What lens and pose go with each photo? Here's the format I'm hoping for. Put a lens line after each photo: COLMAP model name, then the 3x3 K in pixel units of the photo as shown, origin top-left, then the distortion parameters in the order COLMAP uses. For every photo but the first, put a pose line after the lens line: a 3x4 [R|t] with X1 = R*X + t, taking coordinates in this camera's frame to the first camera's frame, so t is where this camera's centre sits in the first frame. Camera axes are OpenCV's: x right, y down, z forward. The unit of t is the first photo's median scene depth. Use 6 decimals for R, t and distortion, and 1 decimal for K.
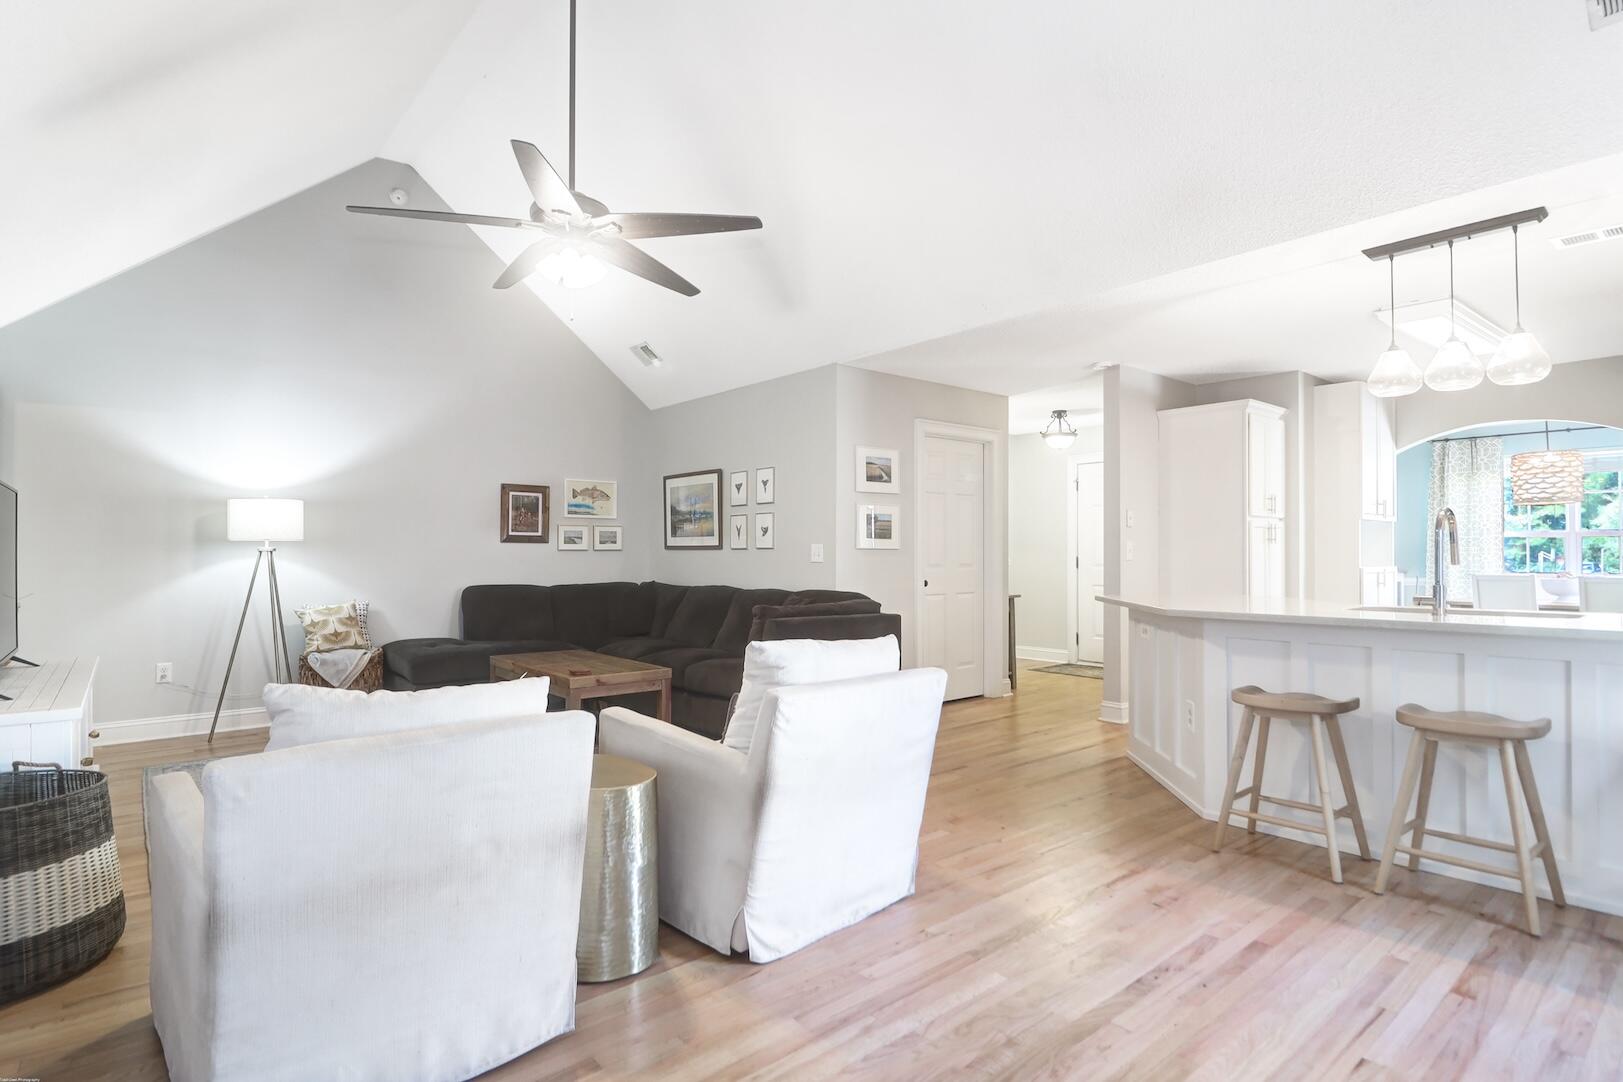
lens RADIAL K [[818.6, 0, 809.2], [0, 818.6, 542.6], [0, 0, 1]] dist [0.002651, -0.012702]
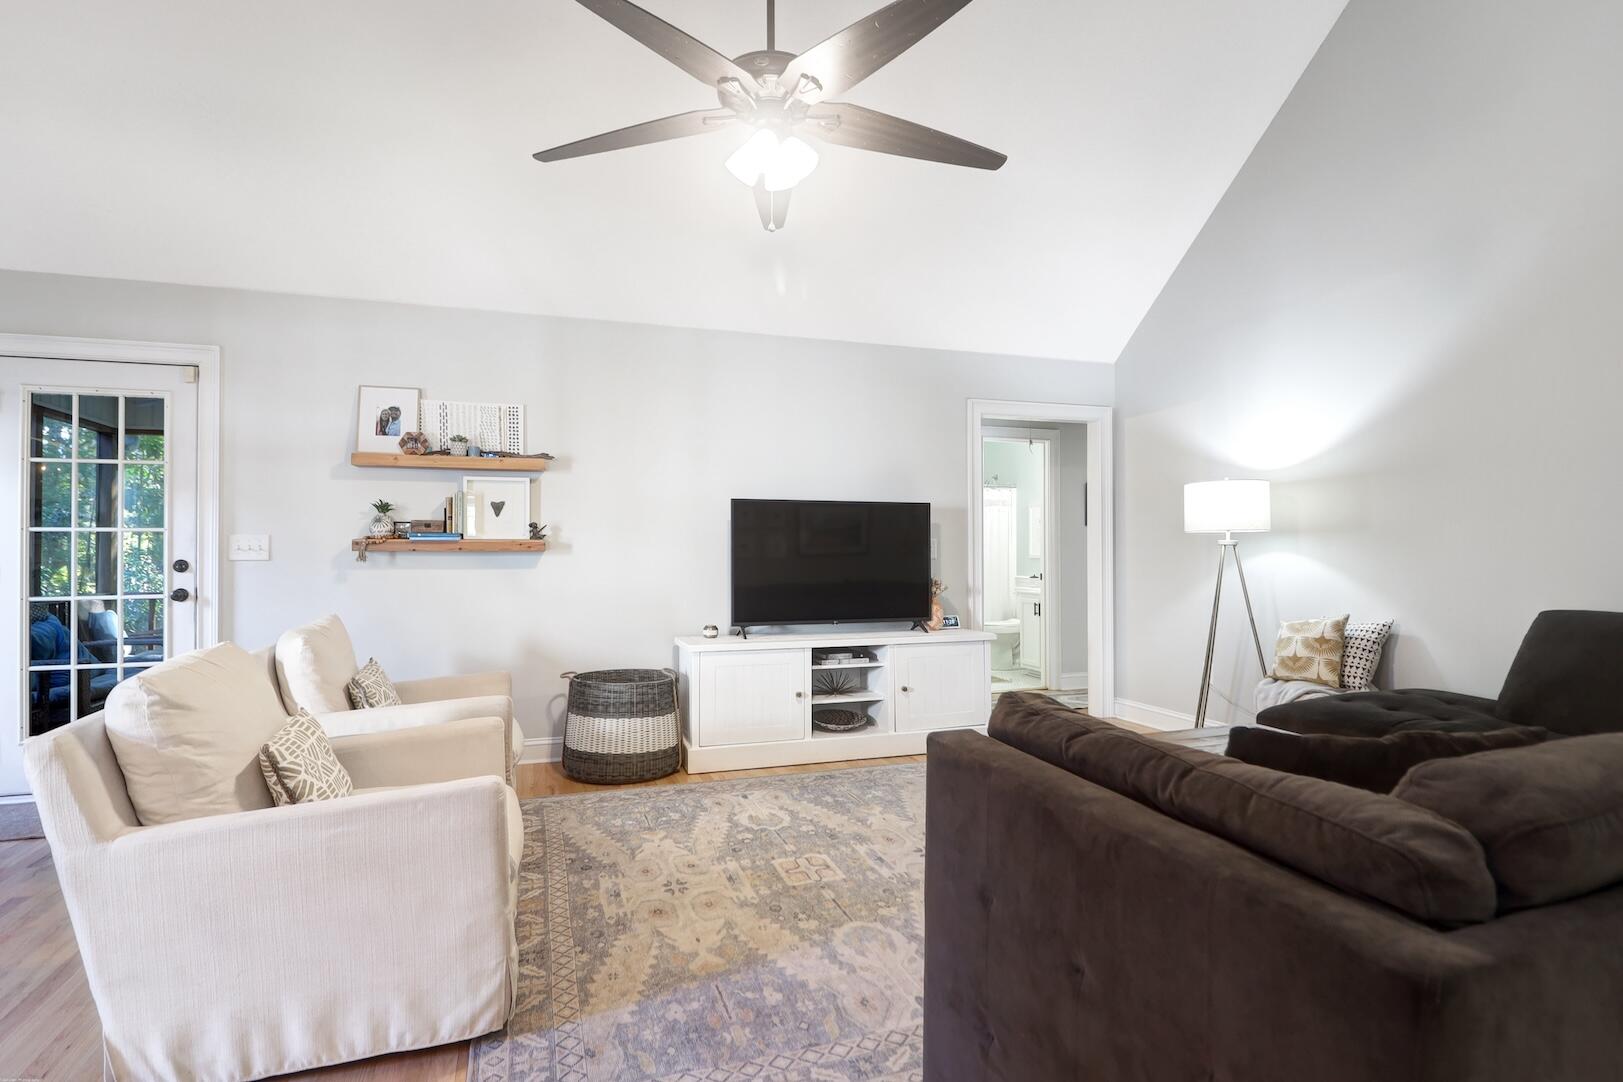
lens RADIAL K [[818.6, 0, 810.5], [0, 818.6, 542.9], [0, 0, 1]] dist [0.002651, -0.012702]
pose [[-0.361836, -0.006471, -0.932219, 0.251119], [0.016558, 0.999774, -0.013367, 0.011662], [0.932095, -0.020272, -0.361647, 0.852389]]
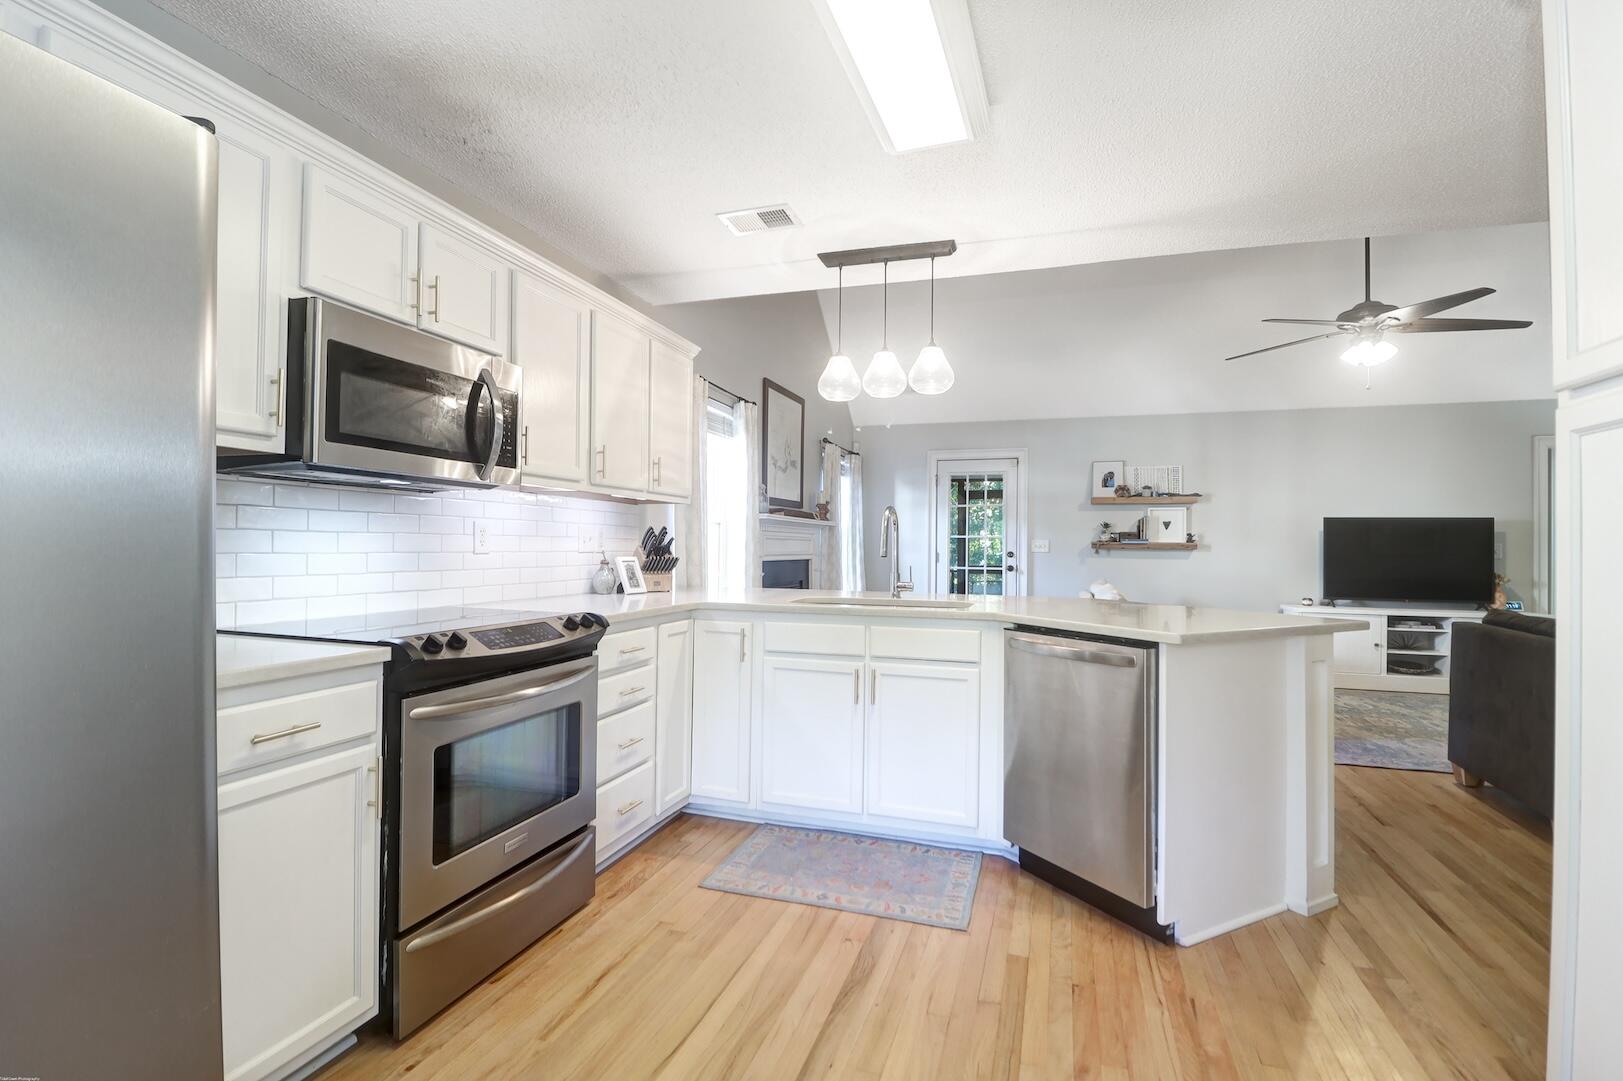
lens RADIAL K [[749.9, 0, 808.1], [0, 749.9, 541.7], [0, 0, 1]] dist [-0.005138, -0.007853]
pose [[-0.849992, -0.009903, -0.526702, 0.824077], [-0.000516, 0.999838, -0.017966, 0.014530], [0.526795, -0.014999, -0.849860, 1.053146]]
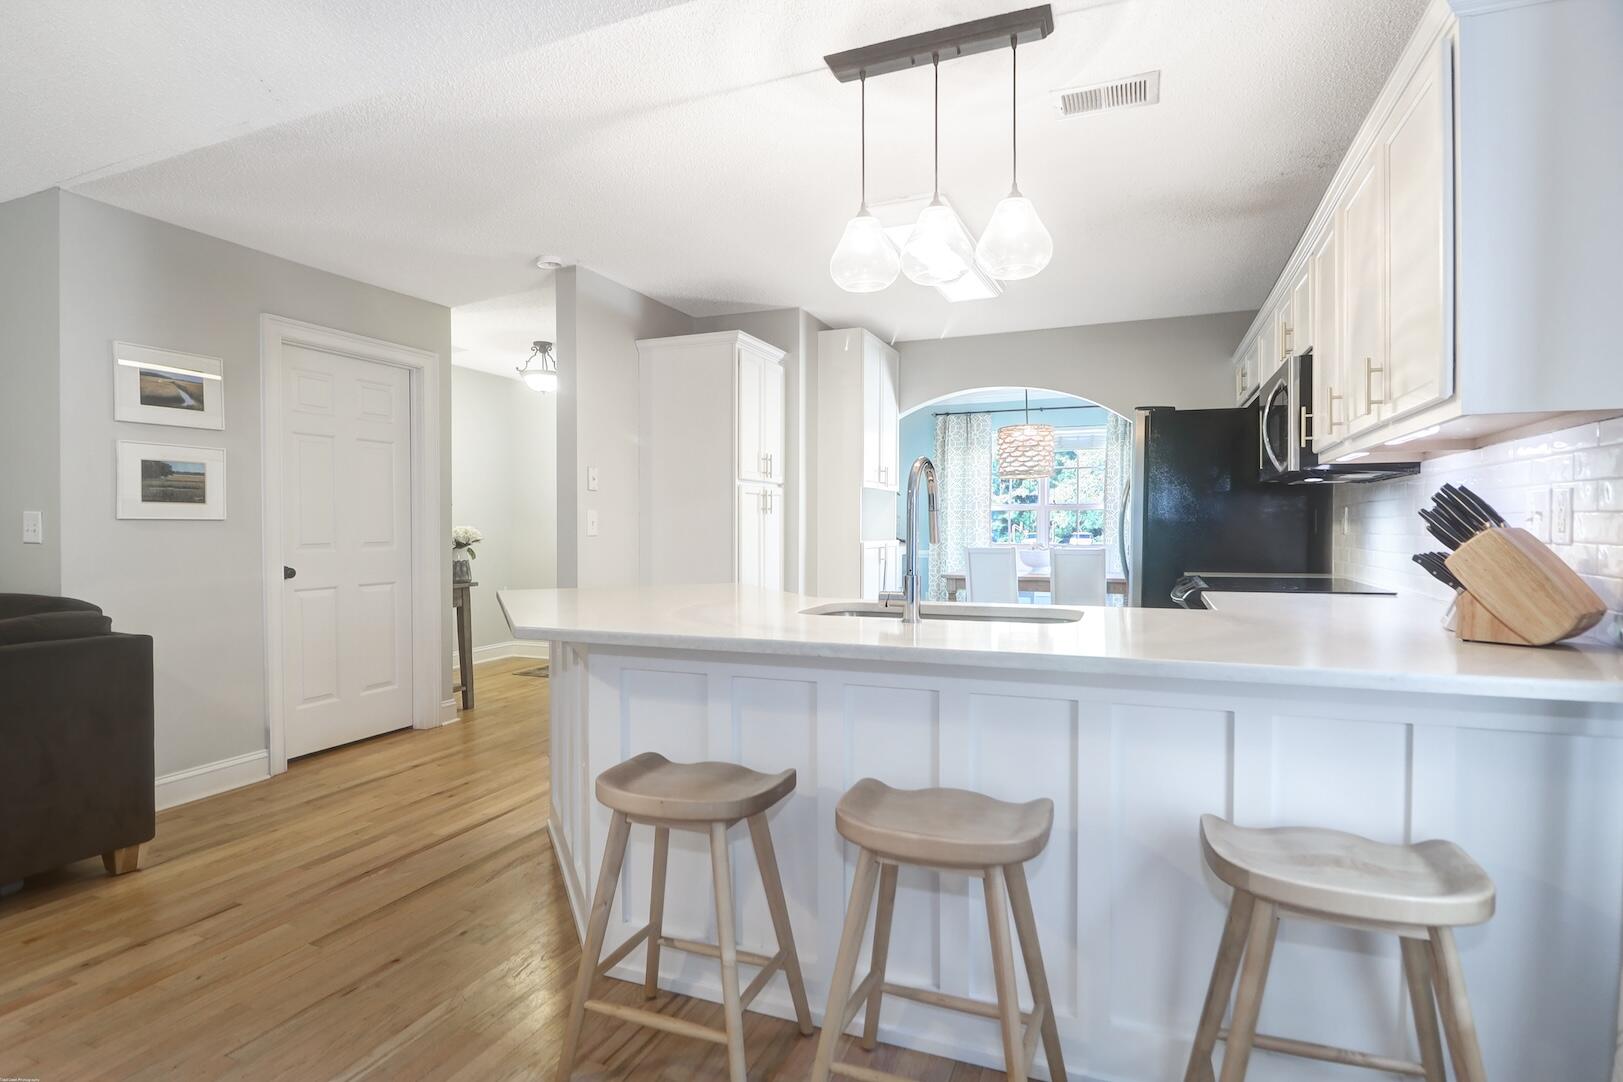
lens RADIAL K [[818.6, 0, 804.5], [0, 818.6, 540.8], [0, 0, 1]] dist [0.002651, -0.012702]
pose [[0.885683, -0.009397, 0.464196, 0.222786], [-0.005194, 0.999532, 0.030146, 0.003072], [-0.464262, -0.029111, 0.885220, 0.262556]]
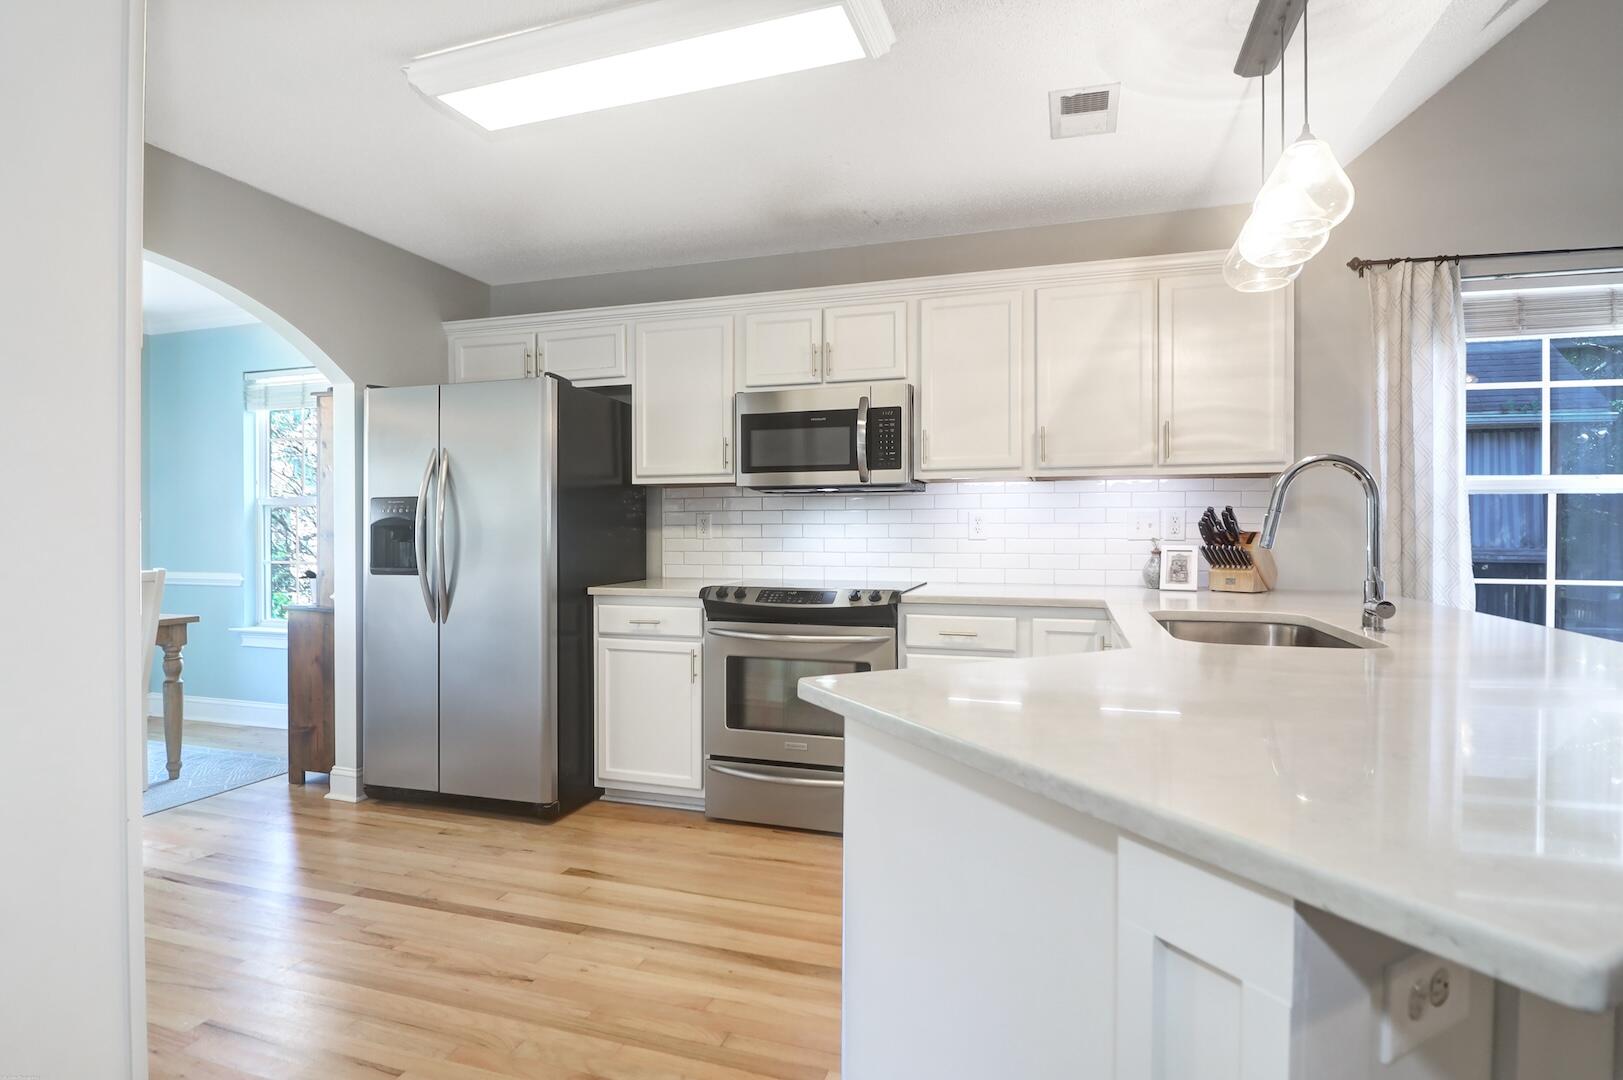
lens RADIAL K [[818.6, 0, 808.9], [0, 818.6, 536.3], [0, 0, 1]] dist [0.002651, -0.012702]
pose [[-0.536373, -0.004481, 0.843969, 0.270695], [-0.011706, 0.999929, -0.002131, 0.013742], [-0.843900, -0.011022, -0.536388, 0.955788]]
